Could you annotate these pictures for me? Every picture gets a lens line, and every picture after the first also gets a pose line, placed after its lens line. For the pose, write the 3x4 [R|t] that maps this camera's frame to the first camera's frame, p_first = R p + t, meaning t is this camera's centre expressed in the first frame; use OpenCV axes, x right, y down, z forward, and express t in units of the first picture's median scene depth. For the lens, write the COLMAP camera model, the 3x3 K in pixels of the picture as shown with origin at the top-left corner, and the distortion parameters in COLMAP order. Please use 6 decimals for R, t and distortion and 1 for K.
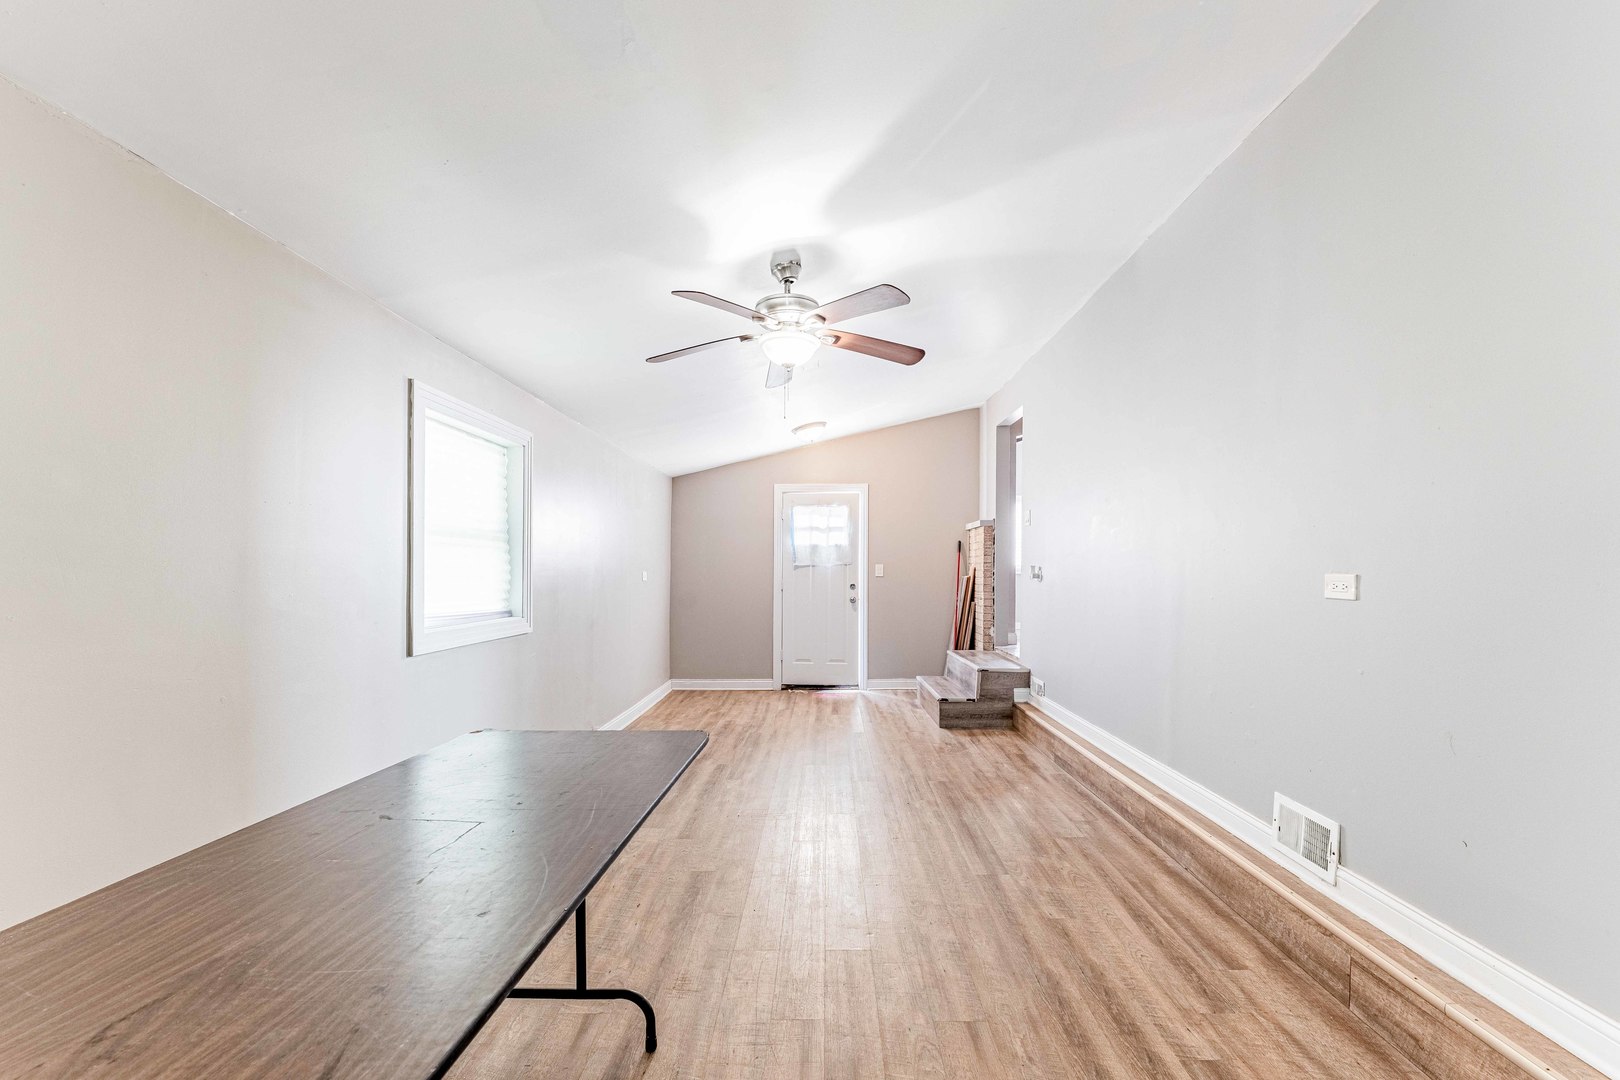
lens RADIAL K [[706.0, 0, 804.8], [0, 706.0, 564.6], [0, 0, 1]] dist [0.000269, -0.000131]
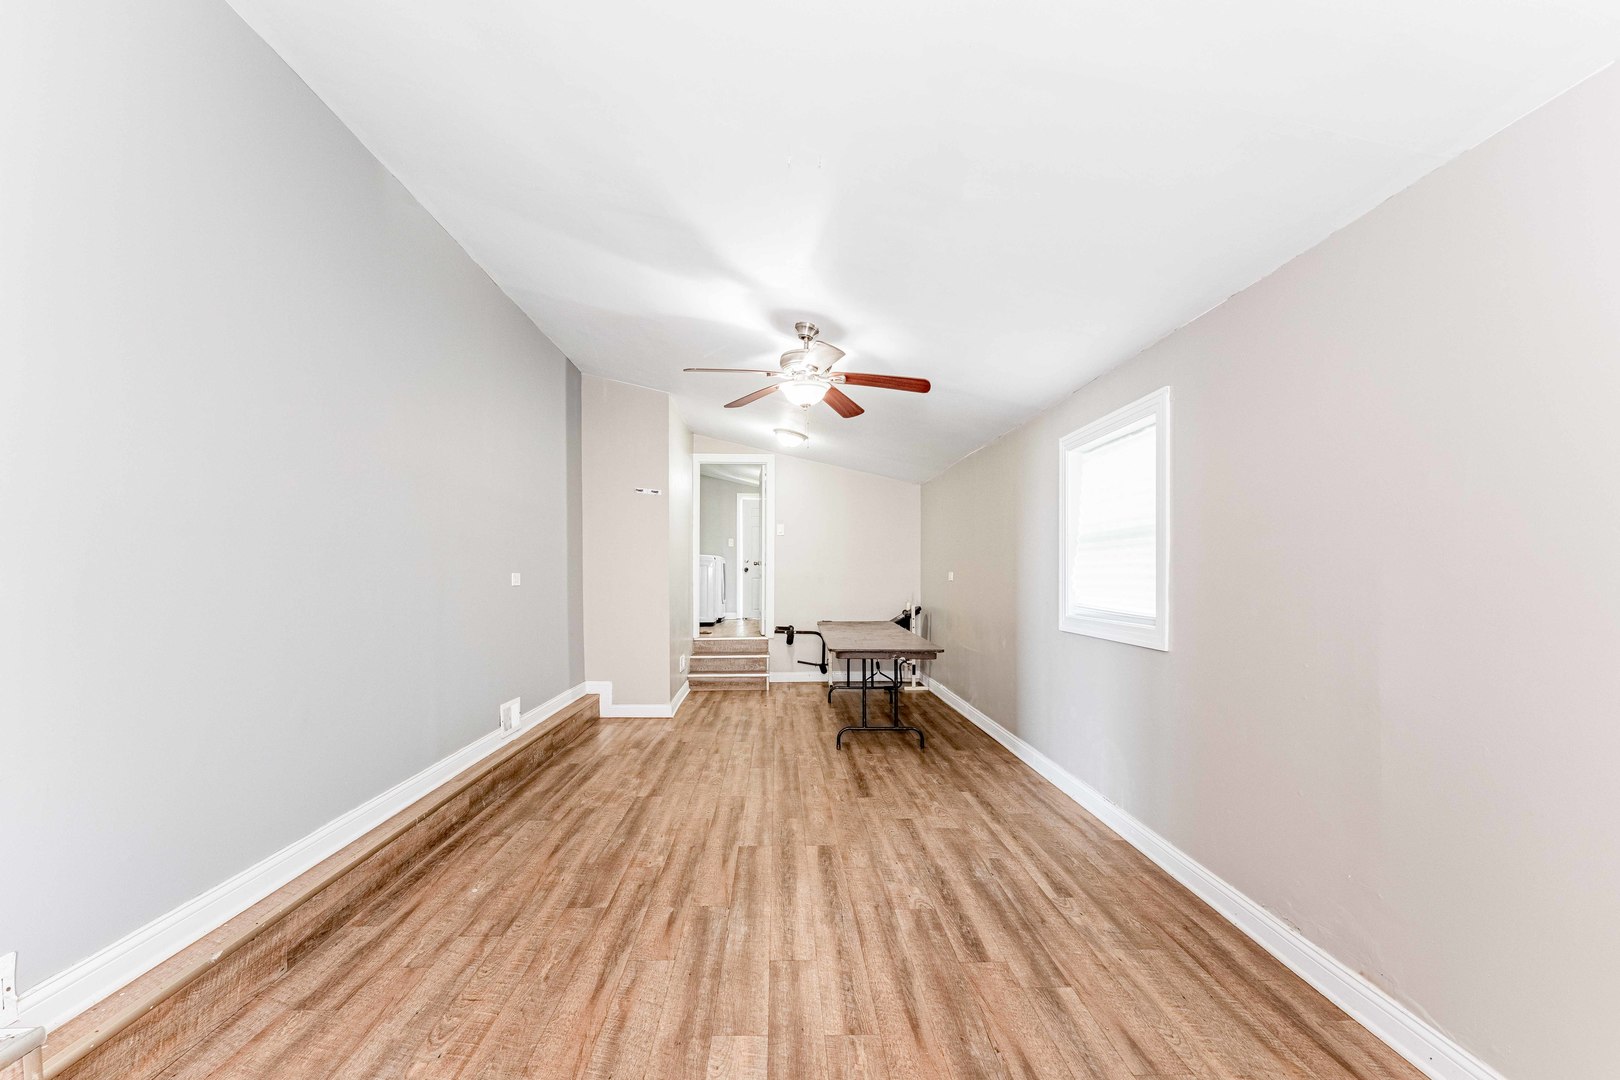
lens RADIAL K [[706.0, 0, 804.8], [0, 706.0, 564.6], [0, 0, 1]] dist [0.000269, -0.000131]
pose [[-0.997445, -0.003435, -0.071356, 0.063679], [-0.001600, 0.999667, -0.025752, 0.029208], [0.071421, -0.025572, -0.997118, 2.221145]]
